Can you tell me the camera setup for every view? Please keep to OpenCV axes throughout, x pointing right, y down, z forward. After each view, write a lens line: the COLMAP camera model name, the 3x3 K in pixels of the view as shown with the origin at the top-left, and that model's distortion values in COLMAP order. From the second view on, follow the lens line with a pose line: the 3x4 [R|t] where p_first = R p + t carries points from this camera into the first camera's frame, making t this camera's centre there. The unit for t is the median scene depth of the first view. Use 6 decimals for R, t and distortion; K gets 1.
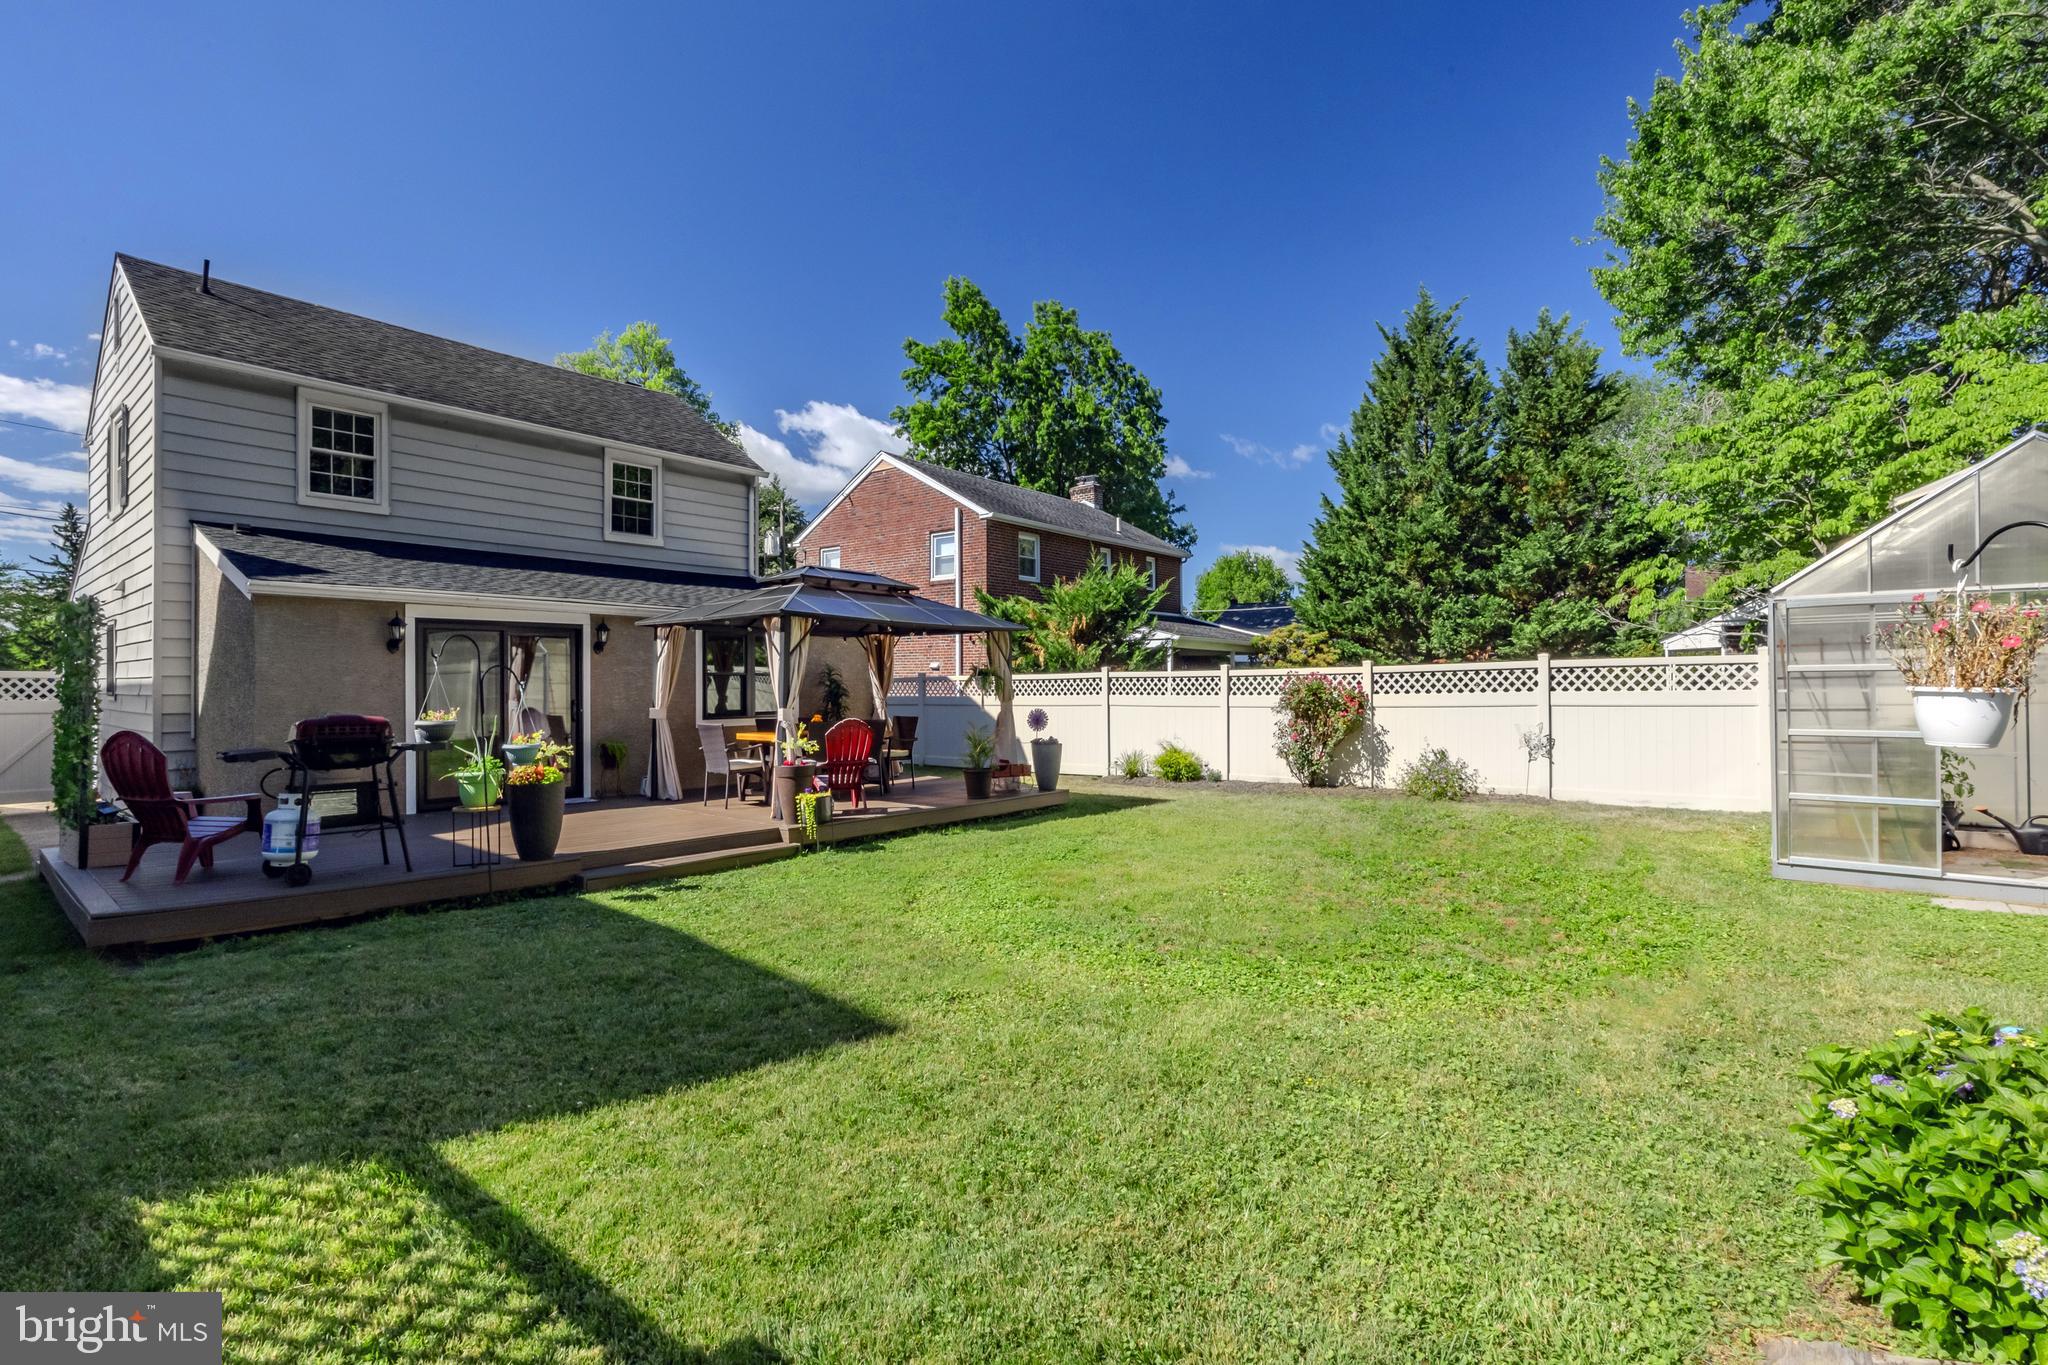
lens RADIAL K [[939.1, 0, 1018.4], [0, 939.1, 679.0], [0, 0, 1]] dist [-0.009987, 0.000334]
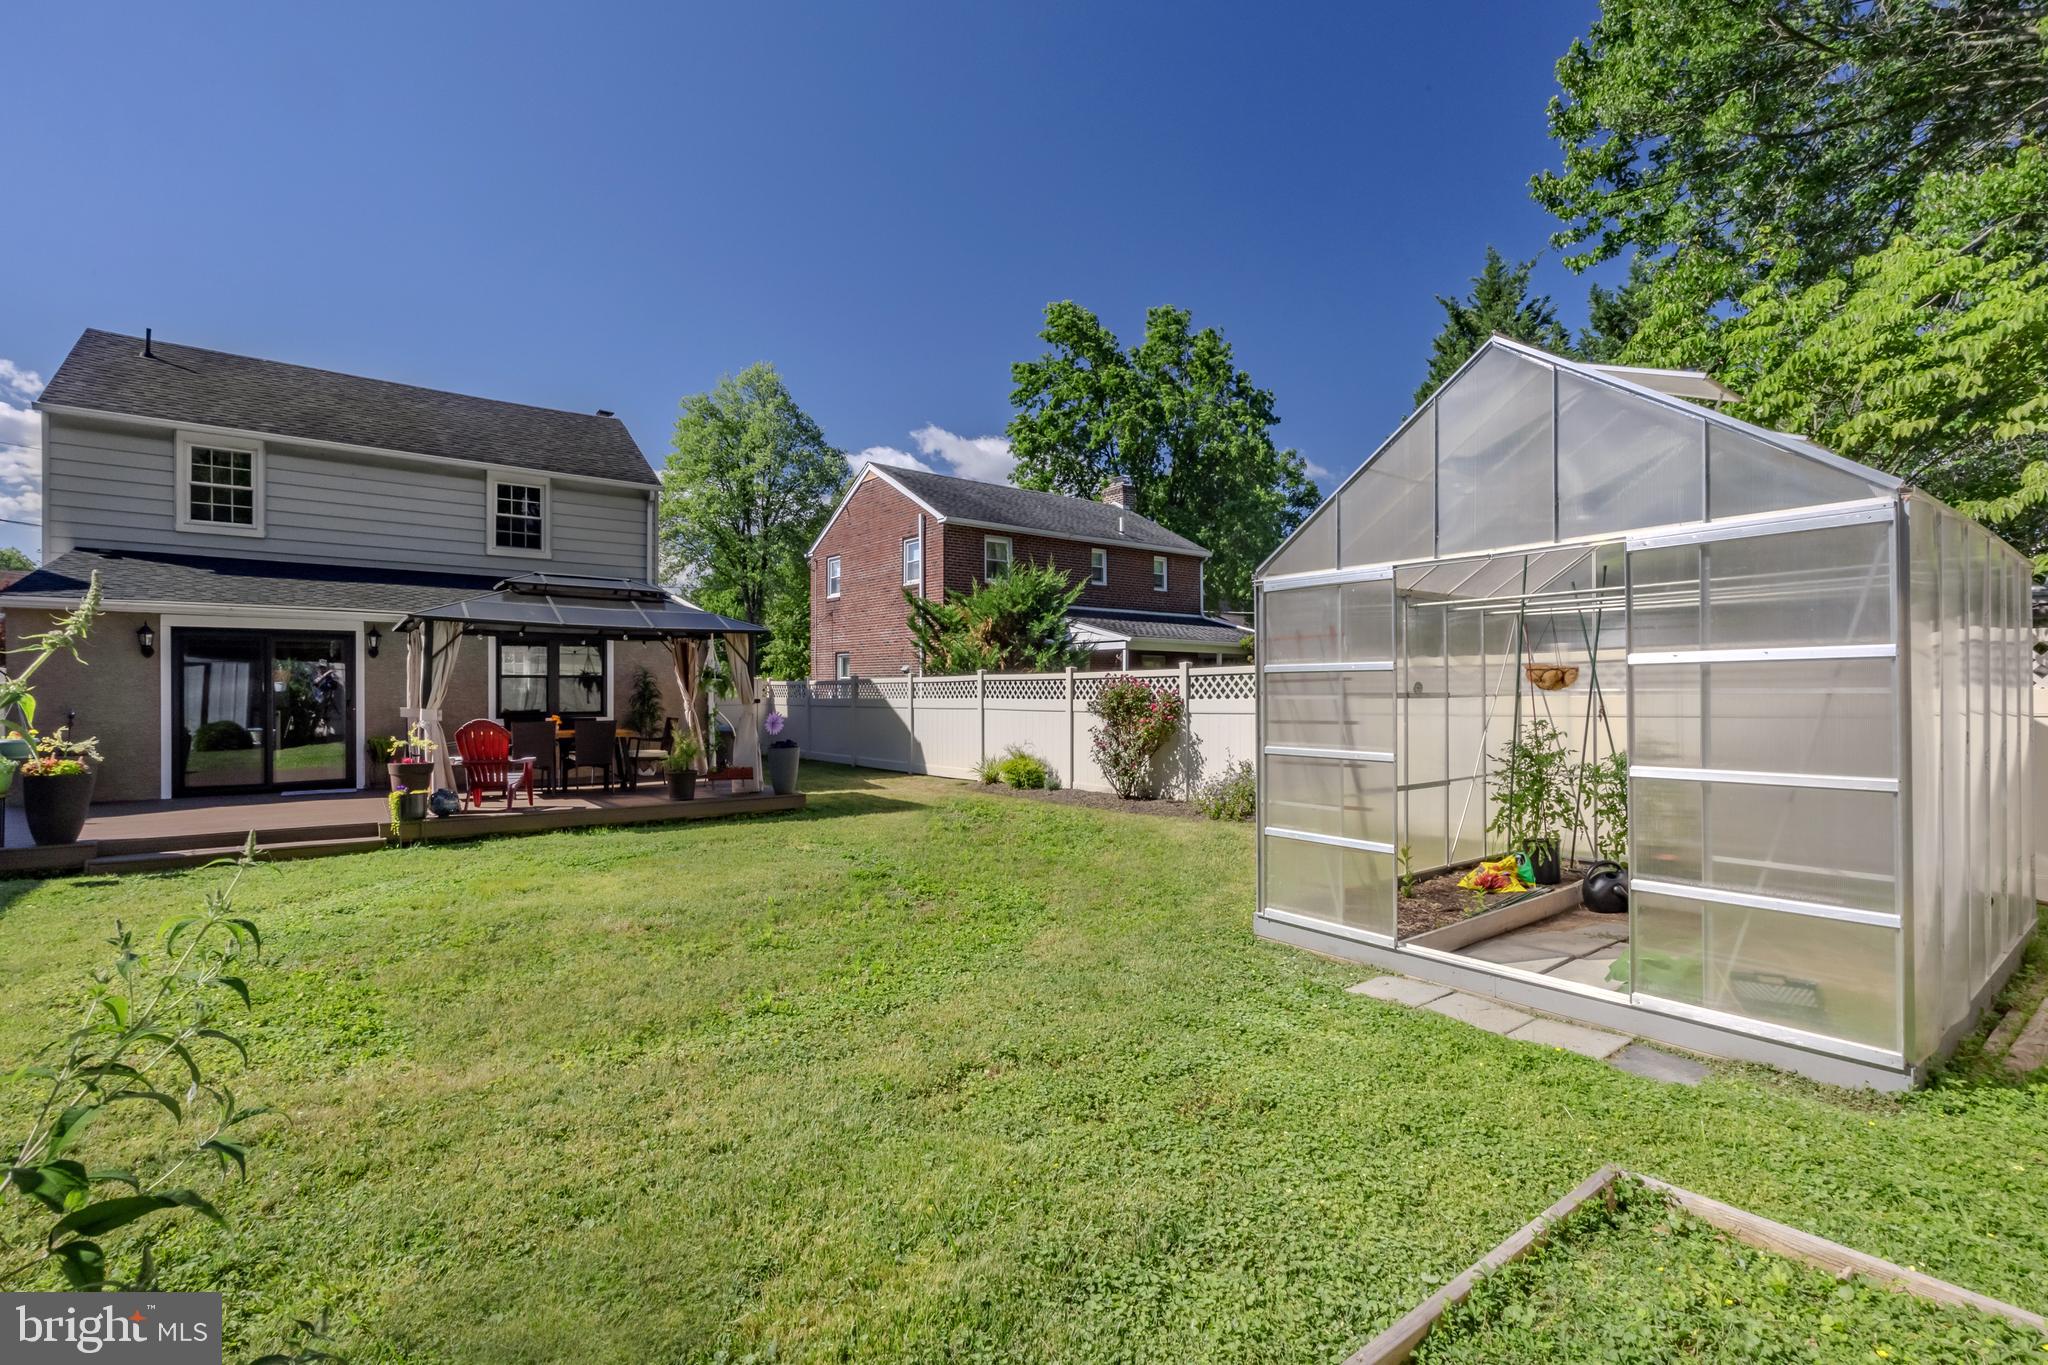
lens RADIAL K [[904.4, 0, 1024.3], [0, 904.4, 673.7], [0, 0, 1]] dist [0.004721, -0.000426]
pose [[0.973751, -0.000281, -0.227614, 0.427295], [-0.001818, 0.999958, -0.009012, -0.000044], [0.227607, 0.009190, 0.973710, 0.112514]]
